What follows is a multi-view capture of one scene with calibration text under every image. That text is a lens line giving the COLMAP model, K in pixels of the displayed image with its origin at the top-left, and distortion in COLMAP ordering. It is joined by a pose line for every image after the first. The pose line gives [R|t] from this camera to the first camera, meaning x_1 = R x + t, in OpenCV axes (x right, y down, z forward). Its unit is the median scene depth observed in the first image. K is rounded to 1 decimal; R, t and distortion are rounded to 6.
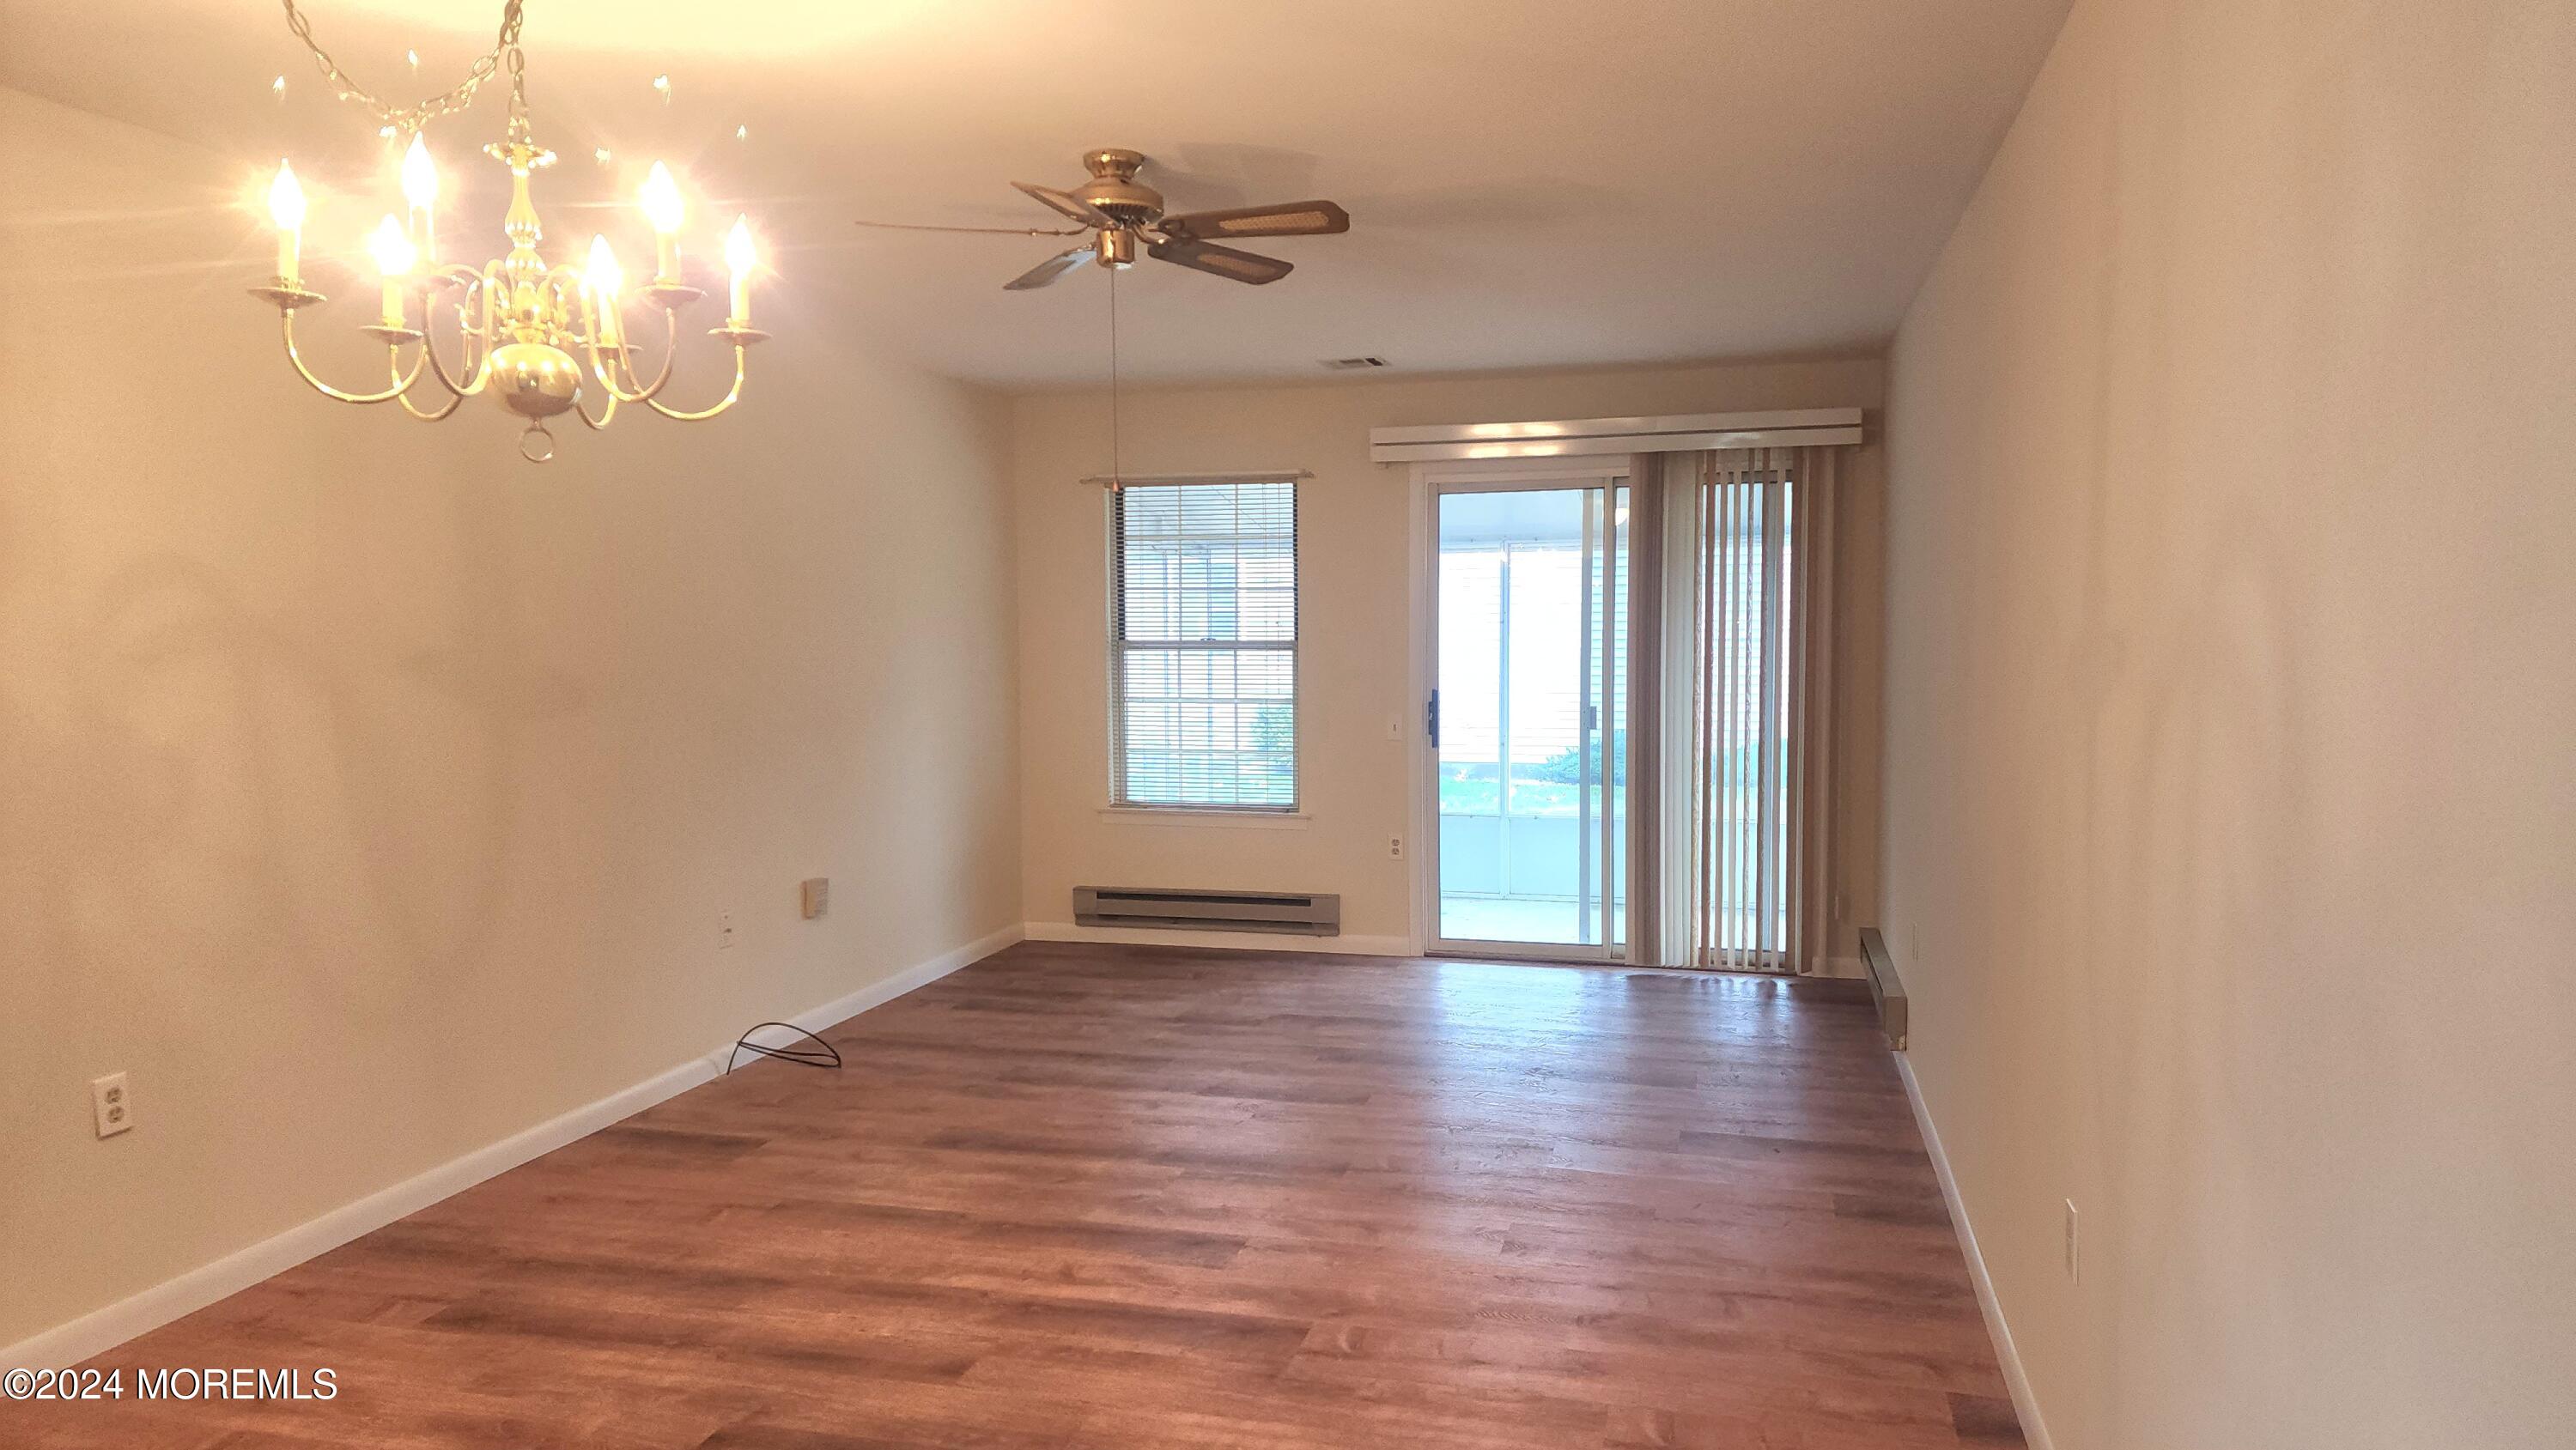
lens RADIAL K [[1775.5, 0, 1295.6], [0, 1775.5, 739.1], [0, 0, 1]] dist [0.099300, -0.079828]
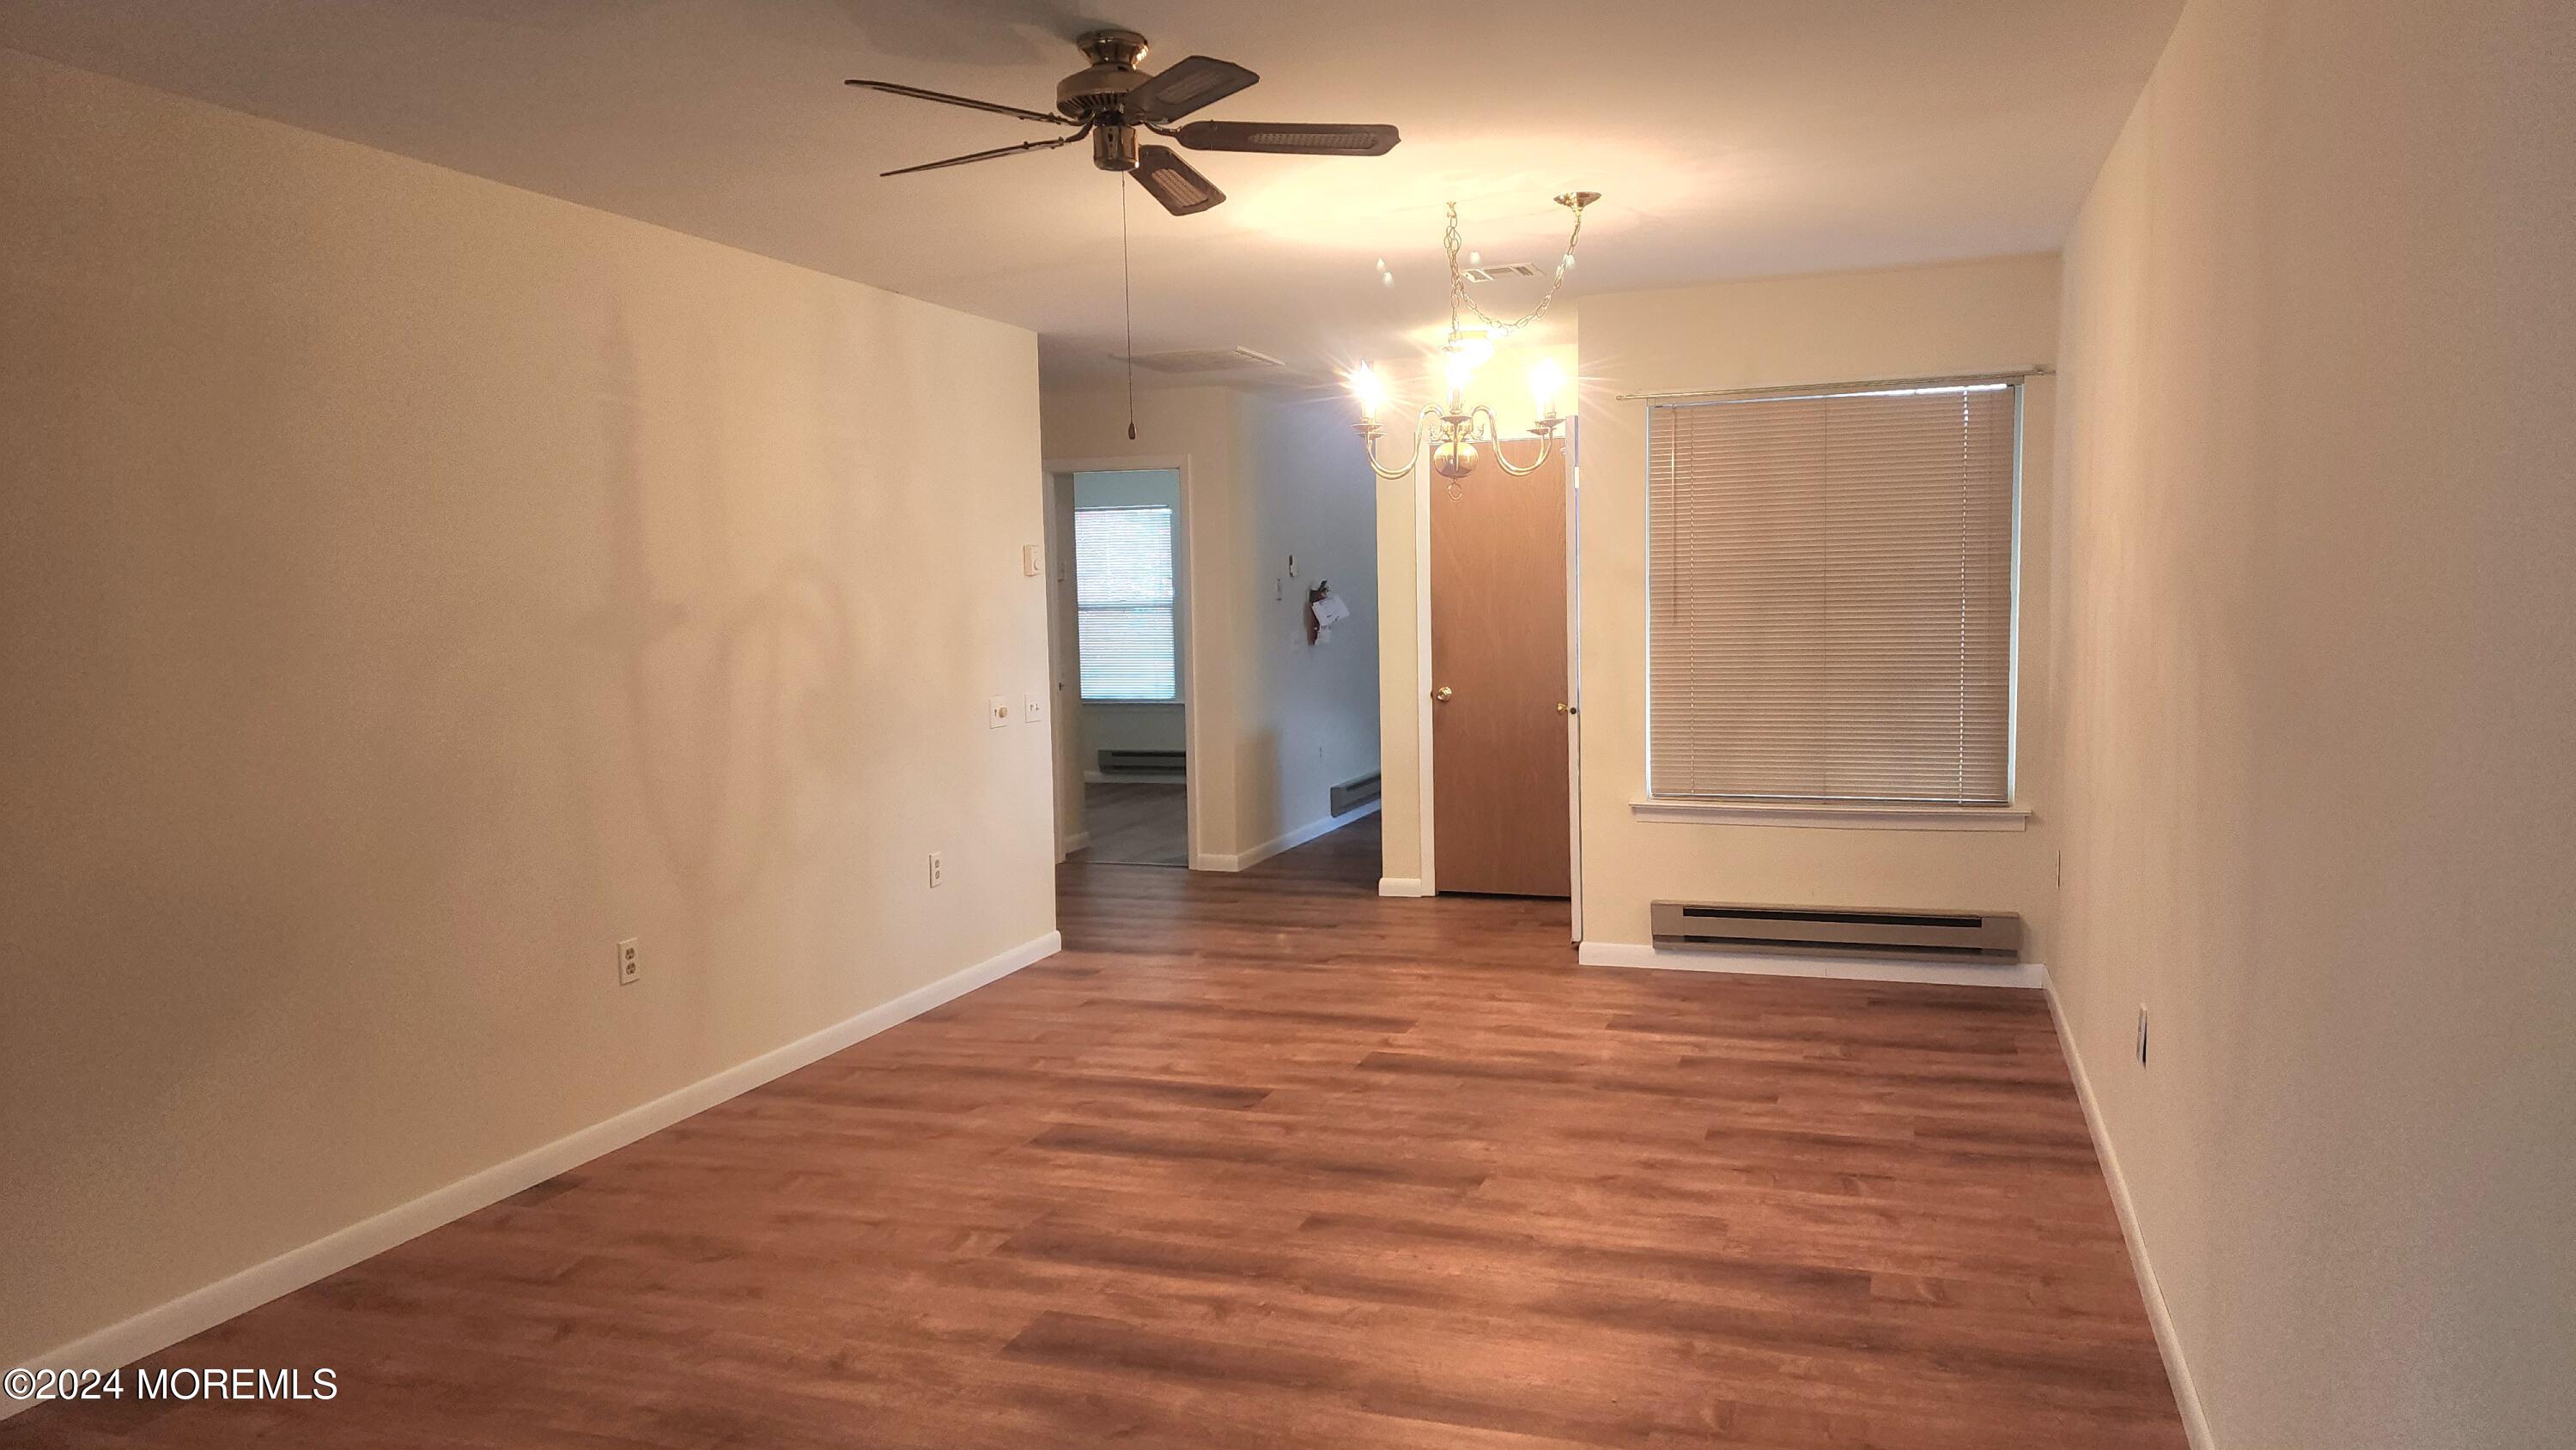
lens RADIAL K [[1775.5, 0, 1266.7], [0, 1775.5, 718.0], [0, 0, 1]] dist [0.099300, -0.079828]
pose [[-0.994591, 0.023067, 0.101279, -0.270215], [0.037520, 0.988981, 0.143210, -0.132330], [-0.096860, 0.146236, -0.984496, 1.999967]]
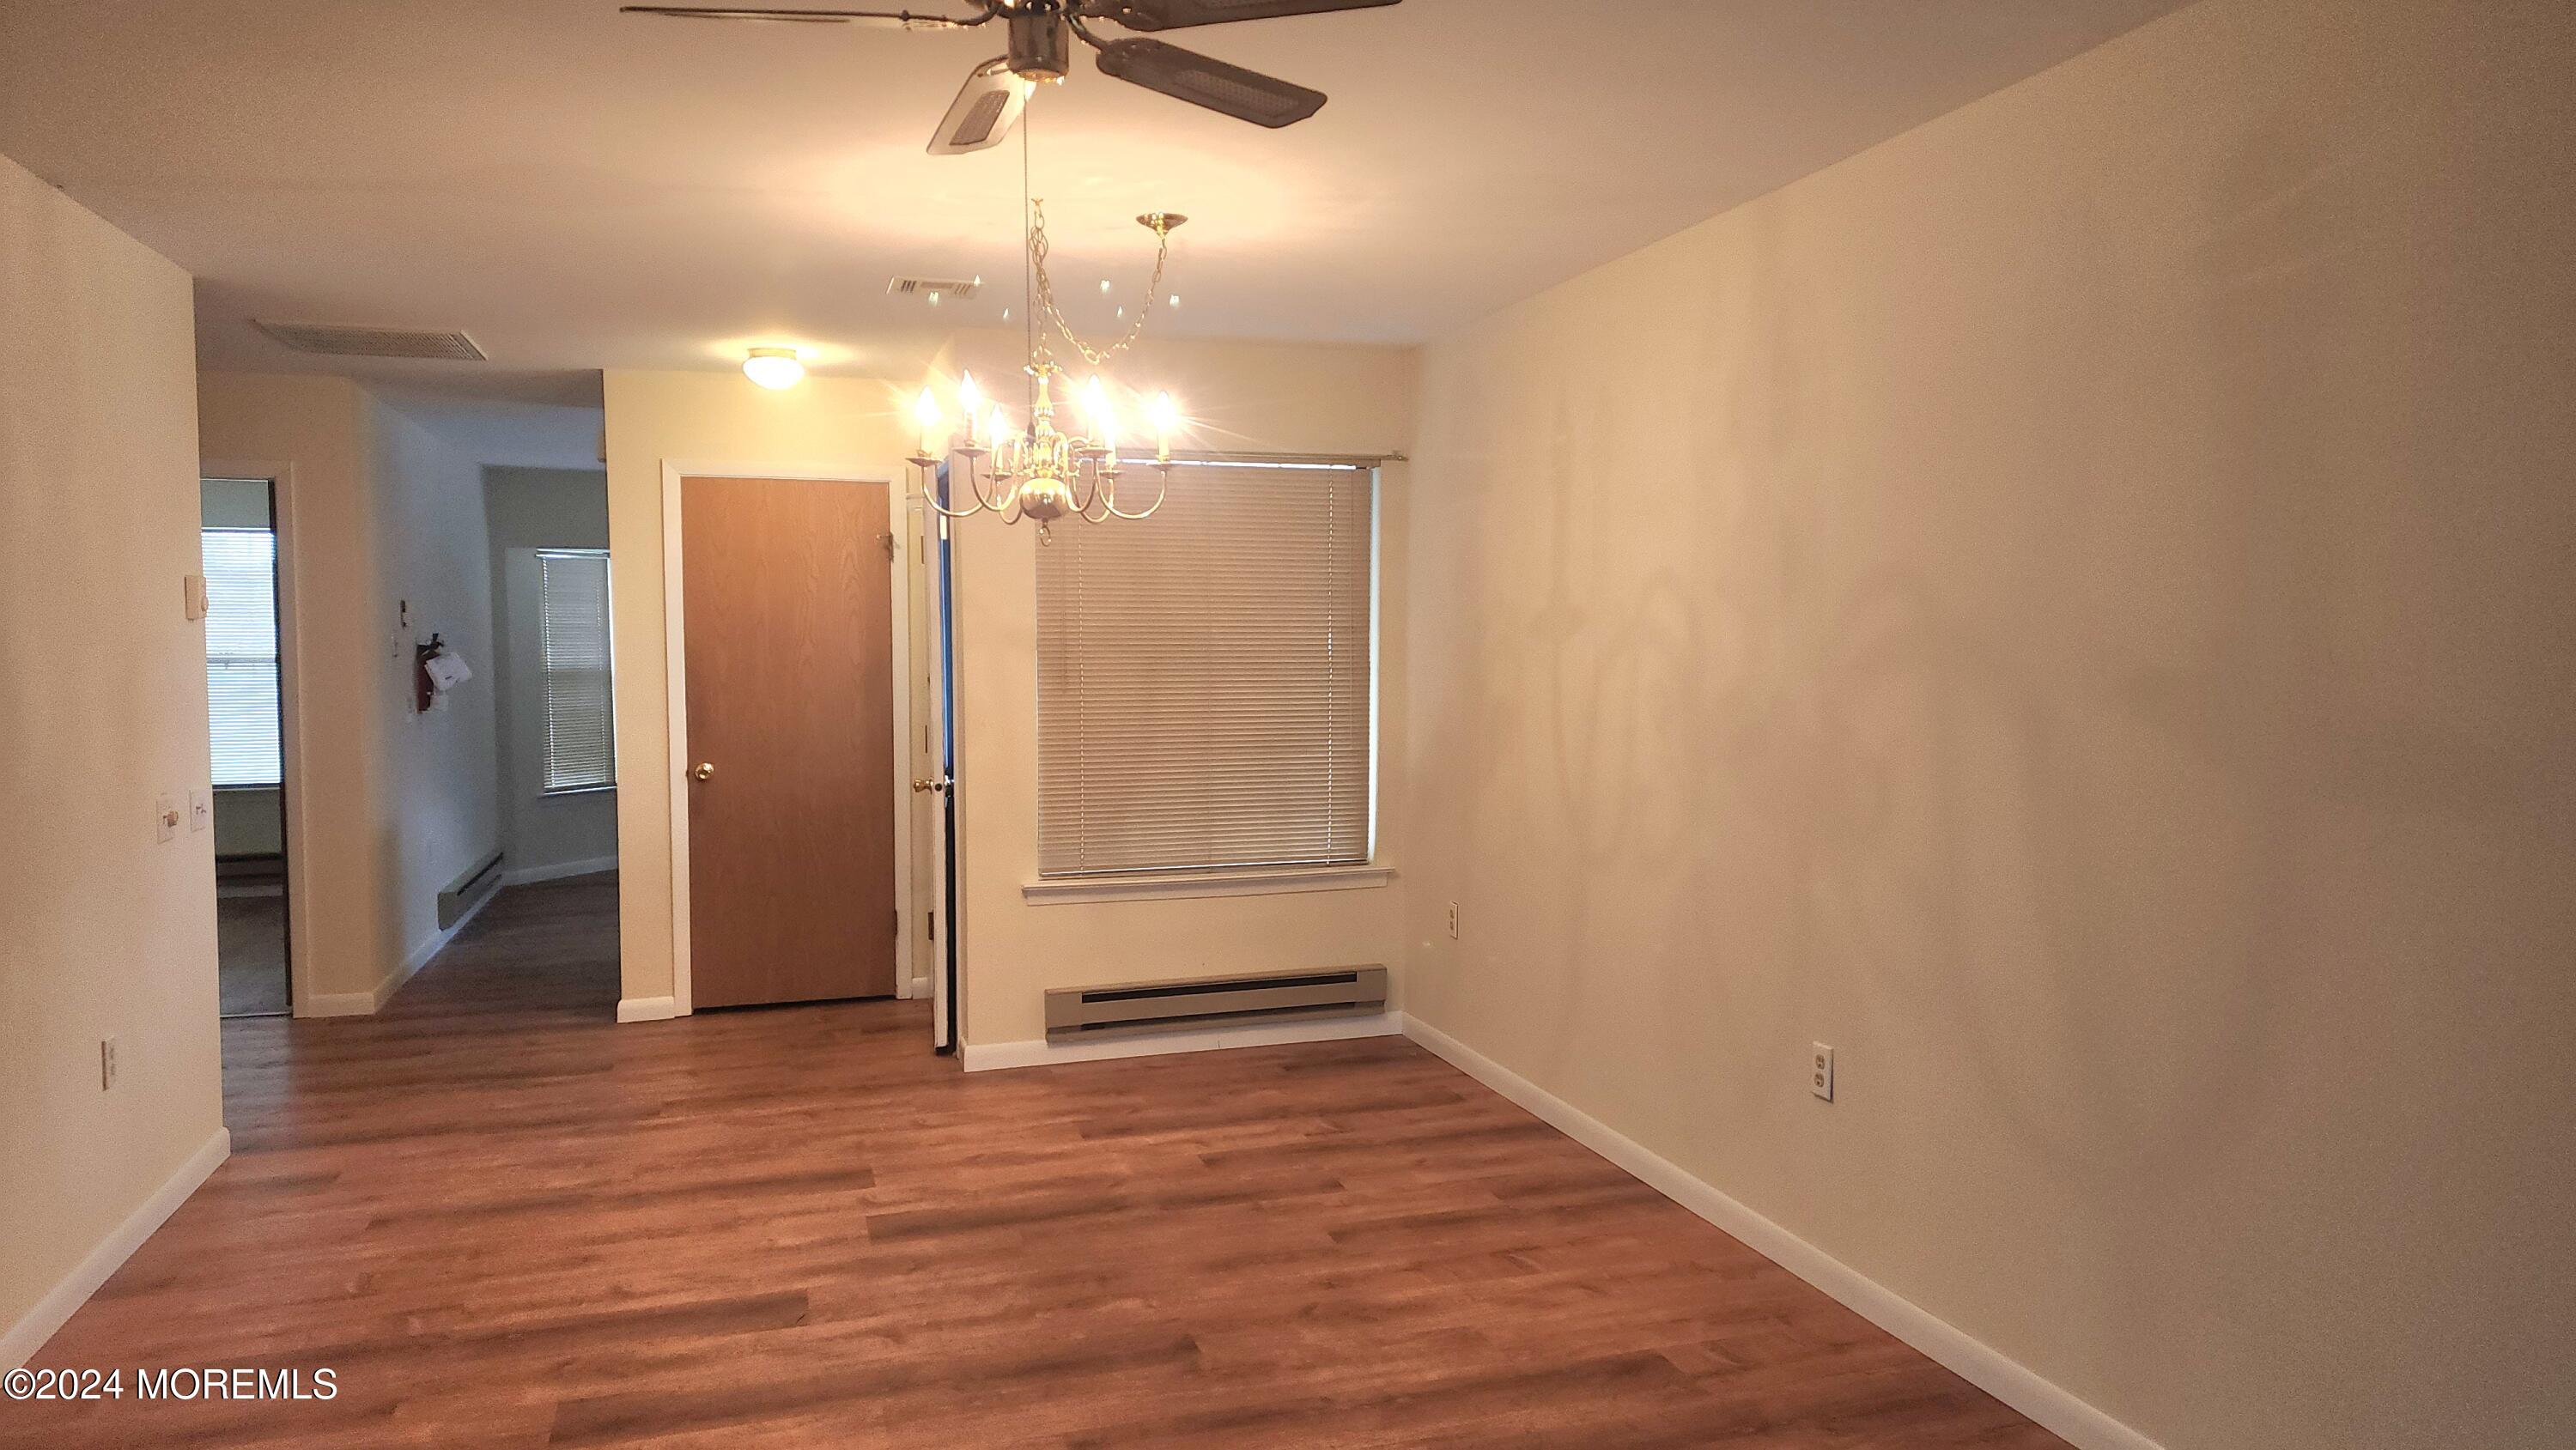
lens RADIAL K [[1775.5, 0, 1309.2], [0, 1775.5, 723.9], [0, 0, 1]] dist [0.099300, -0.079828]
pose [[-0.849346, 0.038492, -0.526431, 0.173477], [-0.026421, 0.992987, 0.115235, -0.120536], [0.527175, 0.111783, -0.842373, 1.715744]]
